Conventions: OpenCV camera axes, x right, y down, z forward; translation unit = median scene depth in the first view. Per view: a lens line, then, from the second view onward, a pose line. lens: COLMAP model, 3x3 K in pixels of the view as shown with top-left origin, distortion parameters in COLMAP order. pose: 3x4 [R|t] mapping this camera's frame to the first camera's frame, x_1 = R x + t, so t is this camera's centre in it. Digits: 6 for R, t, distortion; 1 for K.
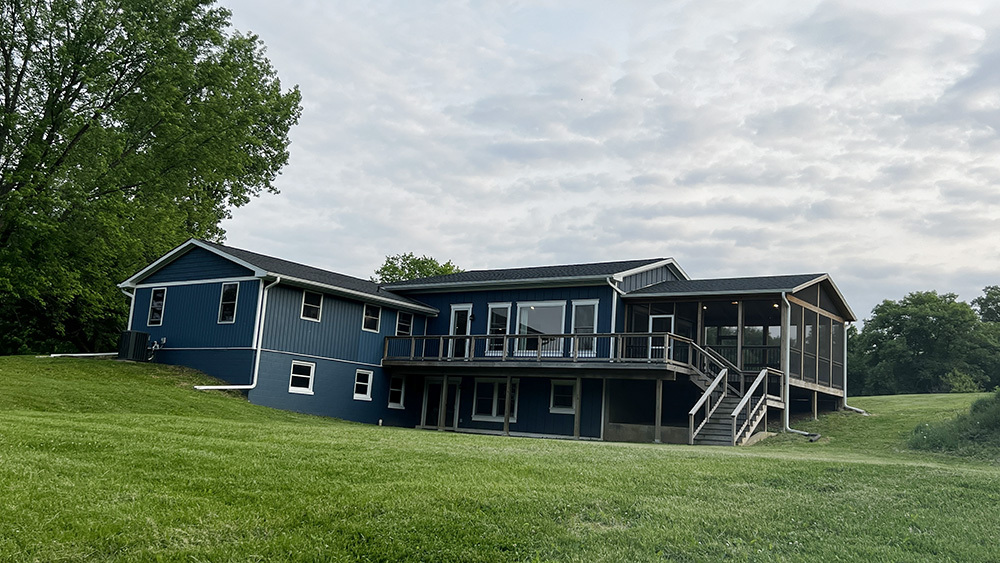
lens RADIAL K [[909.8, 0, 500.0], [0, 909.8, 281.5], [0, 0, 1]] dist [0.130127, -0.227403]
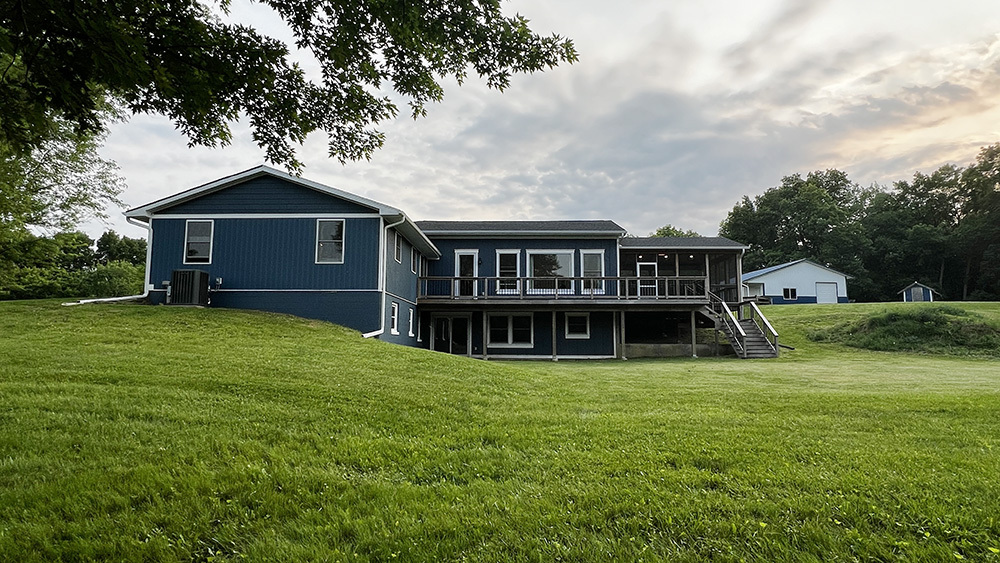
lens RADIAL K [[558.3, 0, 505.3], [0, 558.3, 278.0], [0, 0, 1]] dist [-0.005708, -0.001449]
pose [[0.821381, 0.001236, 0.570378, -0.445428], [-0.042675, 0.997328, 0.059293, 0.018330], [-0.568781, -0.073043, 0.819239, 0.416677]]
